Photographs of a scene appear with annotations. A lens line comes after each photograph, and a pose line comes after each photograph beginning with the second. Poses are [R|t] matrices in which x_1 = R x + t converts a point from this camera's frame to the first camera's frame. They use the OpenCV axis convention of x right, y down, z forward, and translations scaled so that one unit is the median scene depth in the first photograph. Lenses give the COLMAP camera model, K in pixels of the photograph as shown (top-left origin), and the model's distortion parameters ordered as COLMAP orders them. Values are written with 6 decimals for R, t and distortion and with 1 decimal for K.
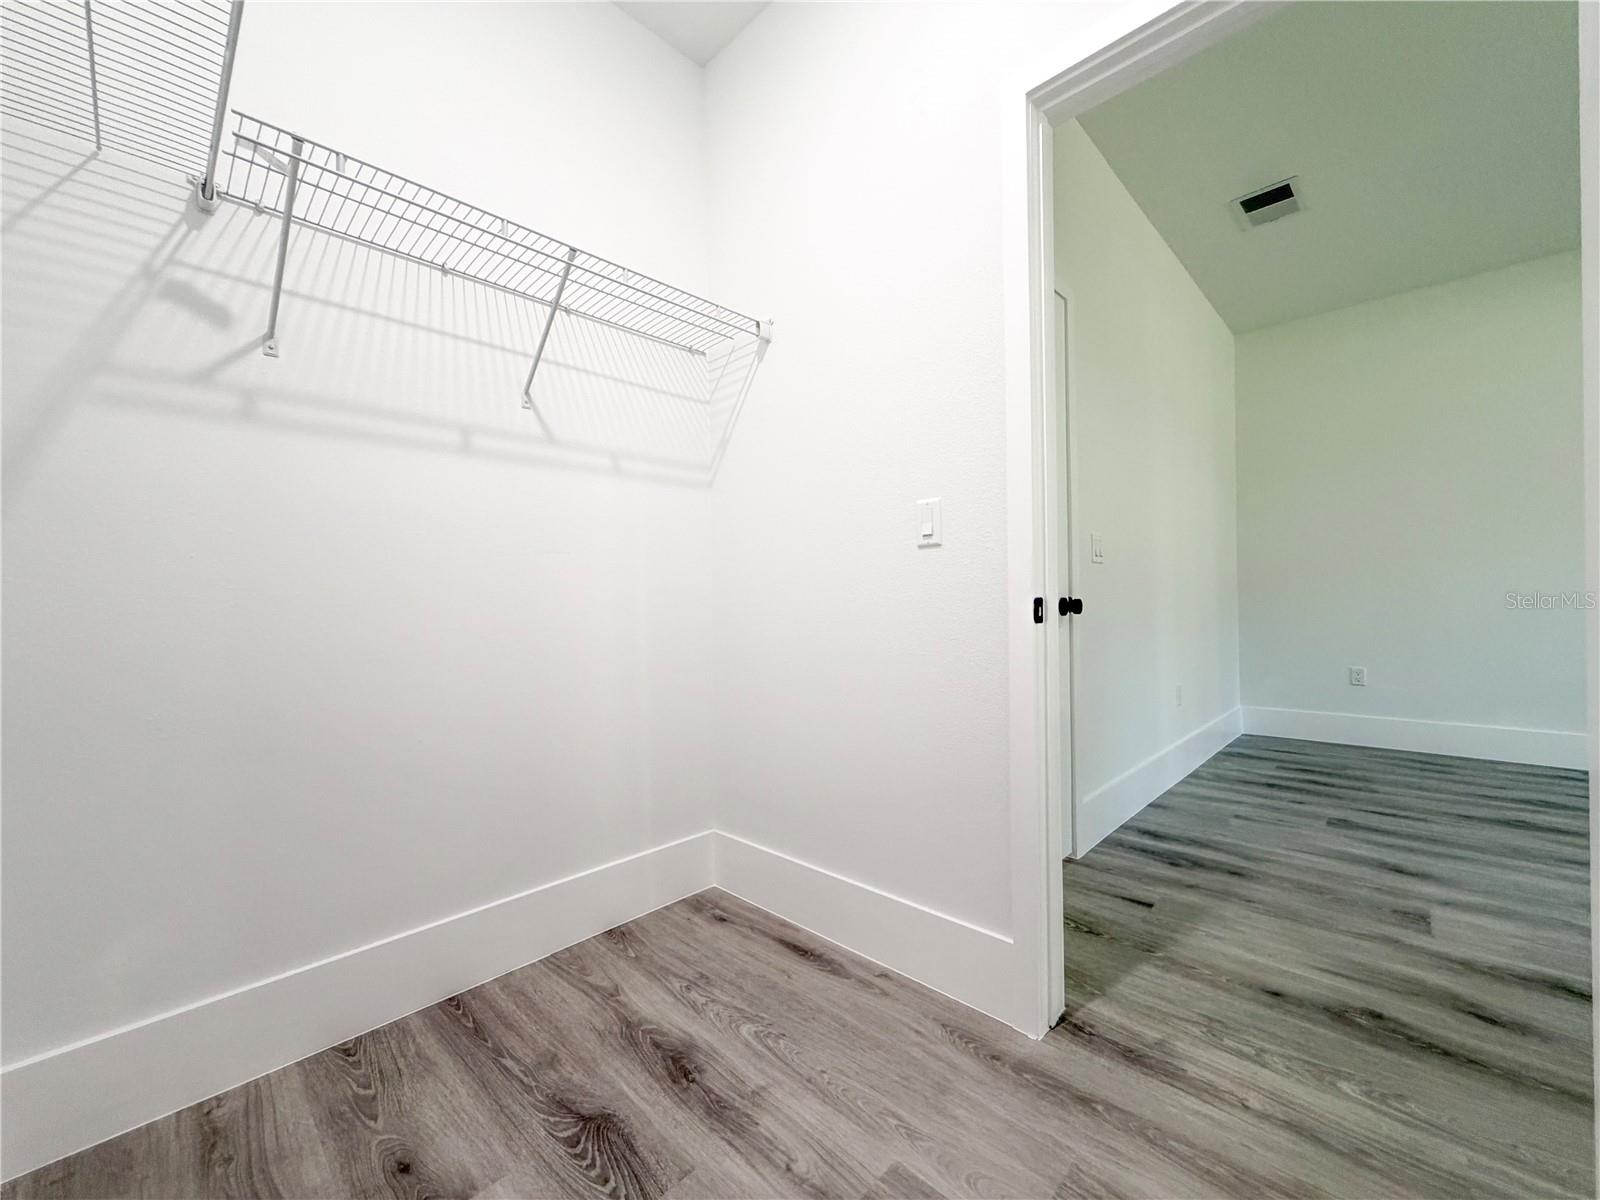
lens RADIAL K [[639.2, 0, 800.0], [0, 639.2, 600.0], [0, 0, 1]] dist [0.001138, 0.000055]
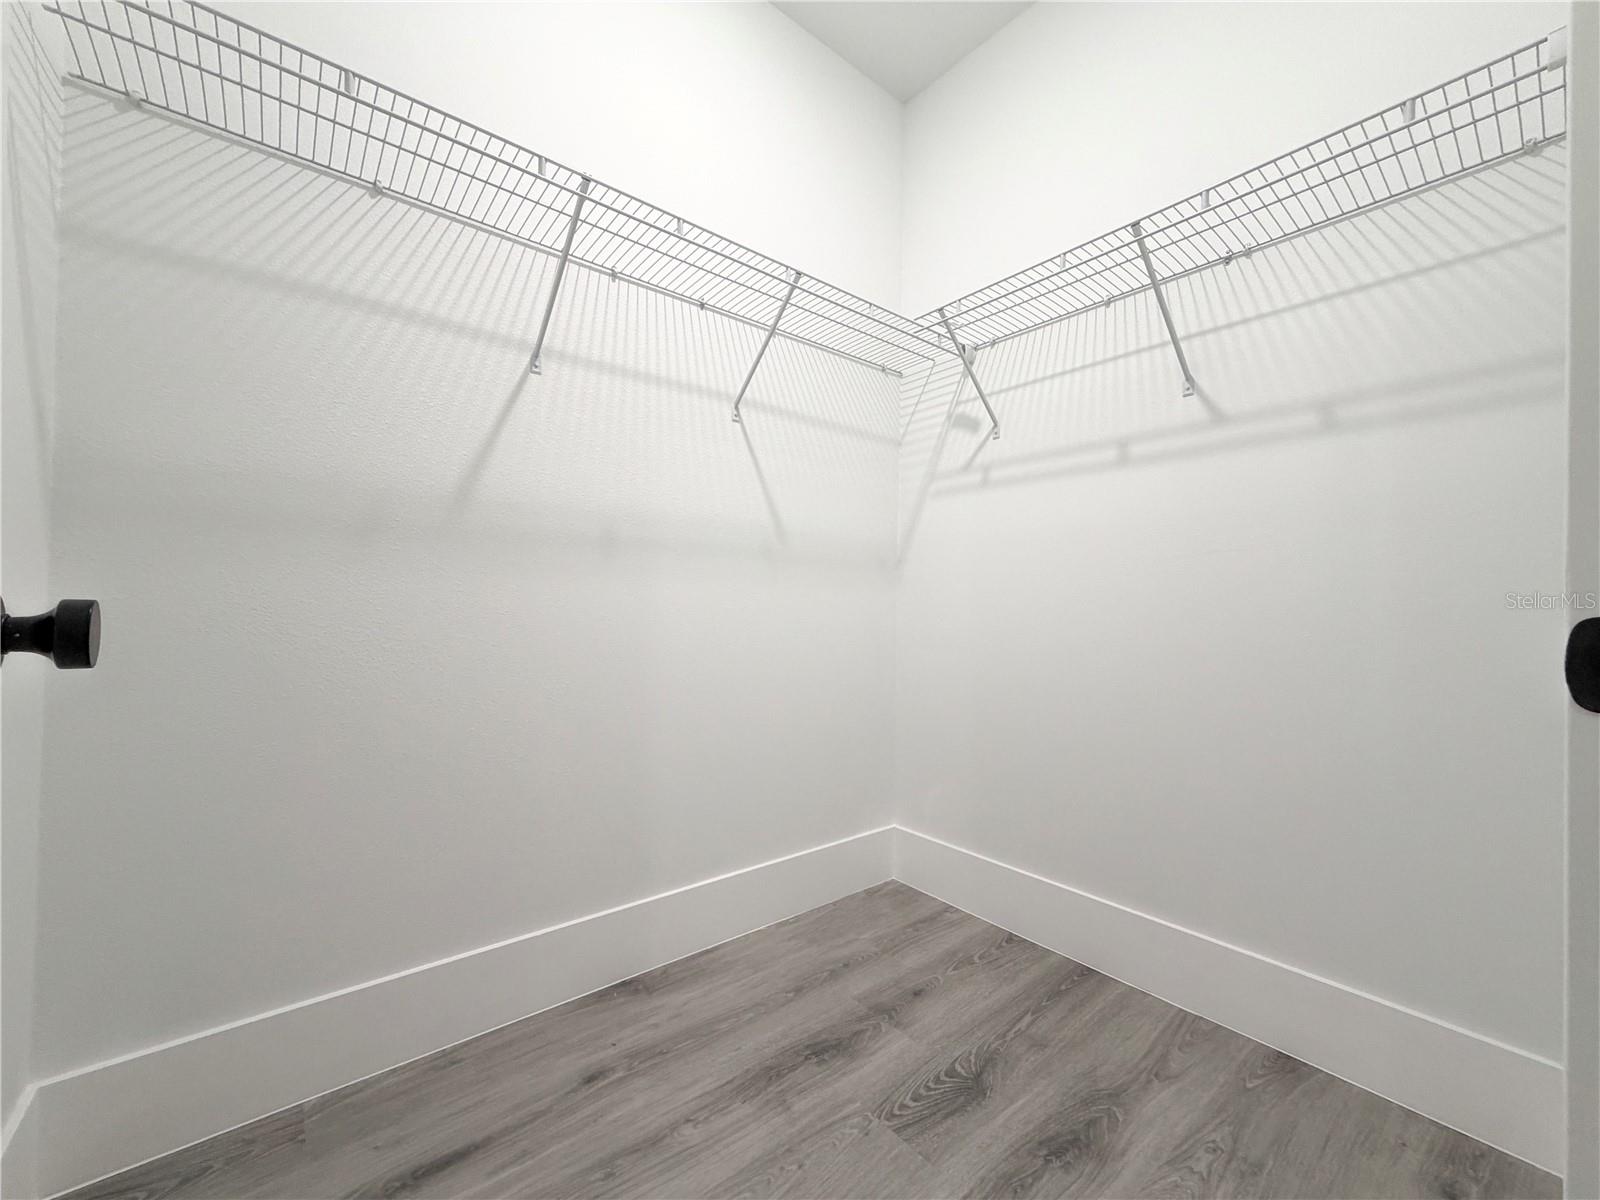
lens RADIAL K [[640.1, 0, 792.5], [0, 640.1, 602.6], [0, 0, 1]] dist [-0.000639, 0.000251]
pose [[-0.119605, 0.005265, -0.992808, 0.701929], [-0.010644, 0.999922, 0.006585, -0.008327], [0.992764, 0.011355, -0.119540, 0.719051]]
